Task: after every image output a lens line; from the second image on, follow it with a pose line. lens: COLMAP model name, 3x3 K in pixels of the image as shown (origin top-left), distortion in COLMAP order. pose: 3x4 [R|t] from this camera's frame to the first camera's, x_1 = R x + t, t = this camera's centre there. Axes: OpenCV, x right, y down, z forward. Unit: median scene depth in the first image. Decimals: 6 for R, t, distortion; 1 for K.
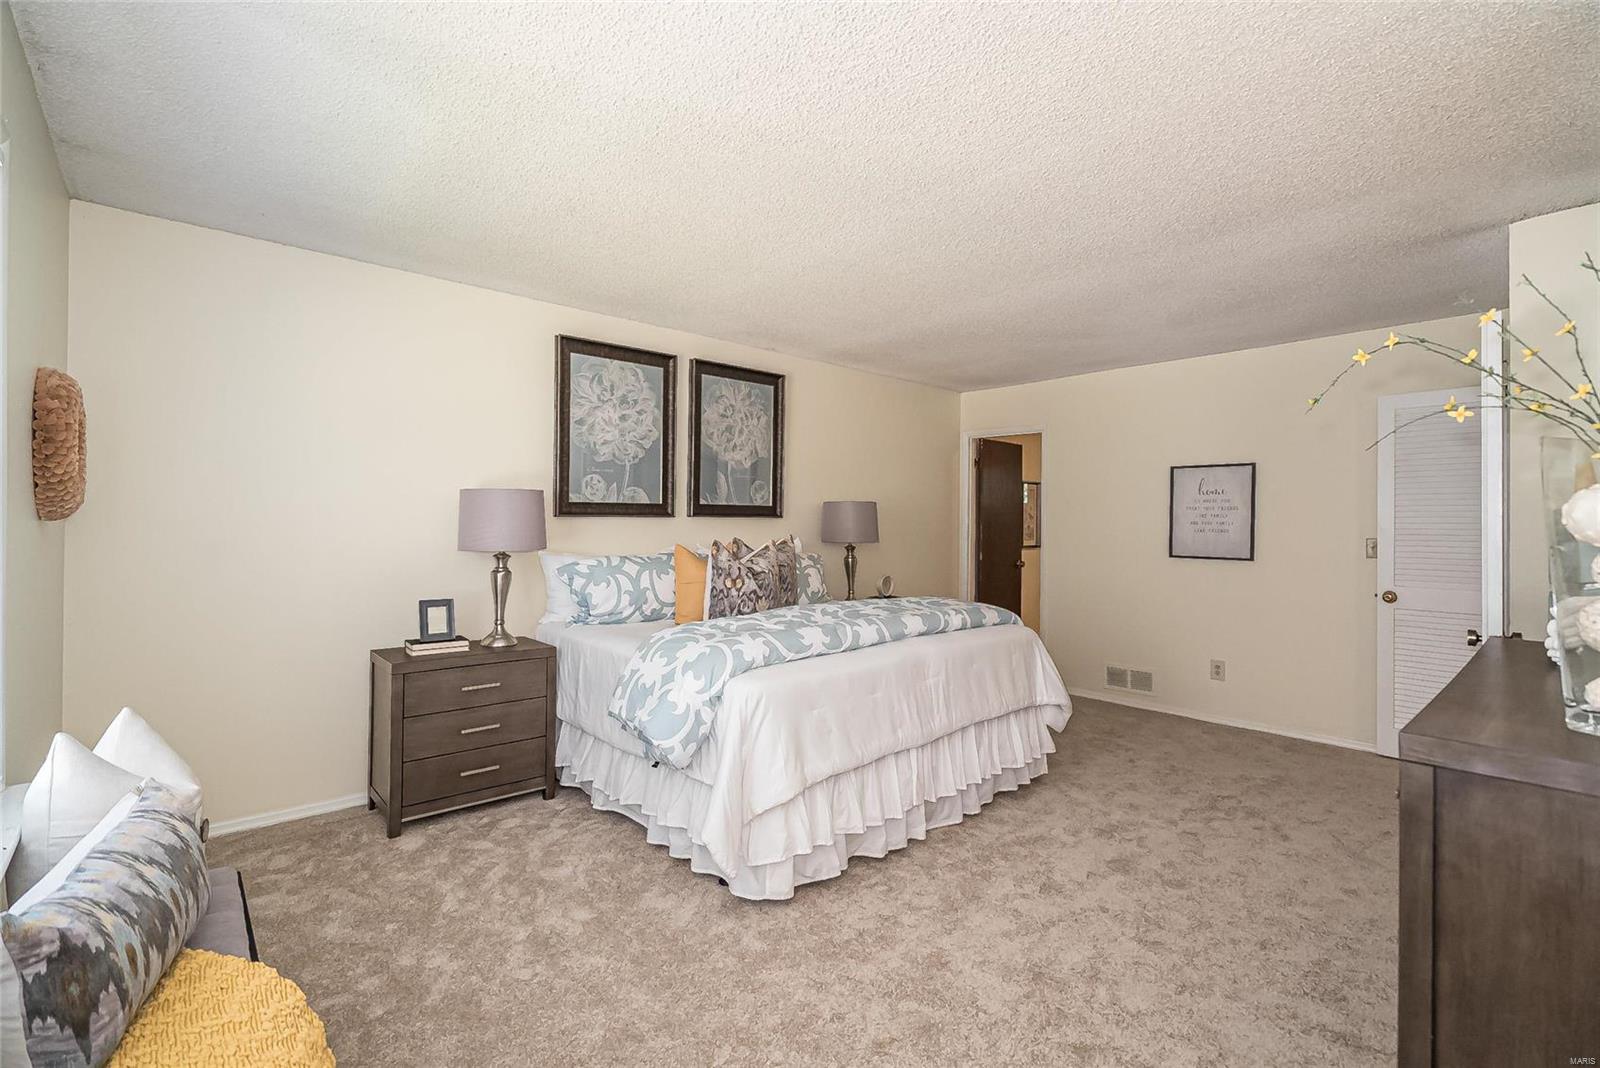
lens RADIAL K [[719.6, 0, 792.4], [0, 719.6, 508.5], [0, 0, 1]] dist [0.000867, 0.000166]
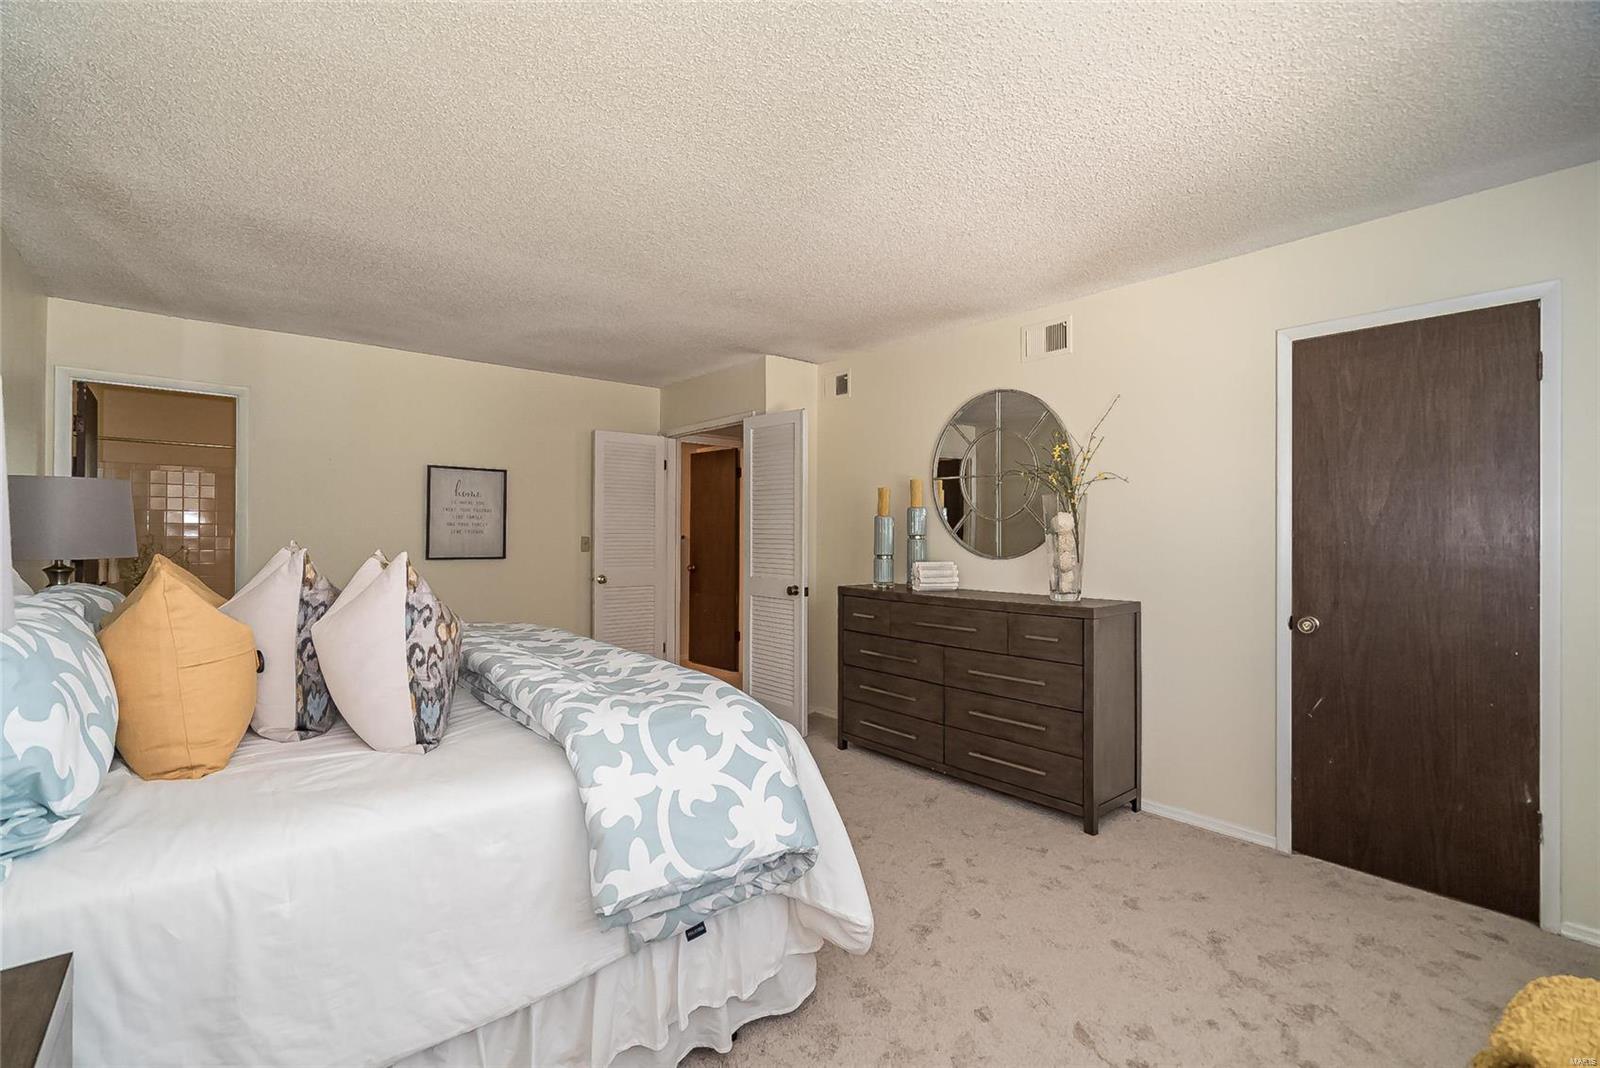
lens RADIAL K [[714.5, 0, 800.7], [0, 714.5, 527.6], [0, 0, 1]] dist [-0.001637, -0.000019]
pose [[0.039547, -0.002446, 0.999215, -0.431064], [-0.019203, 0.999810, 0.003207, 0.013107], [-0.999033, -0.019315, 0.039493, 0.505806]]
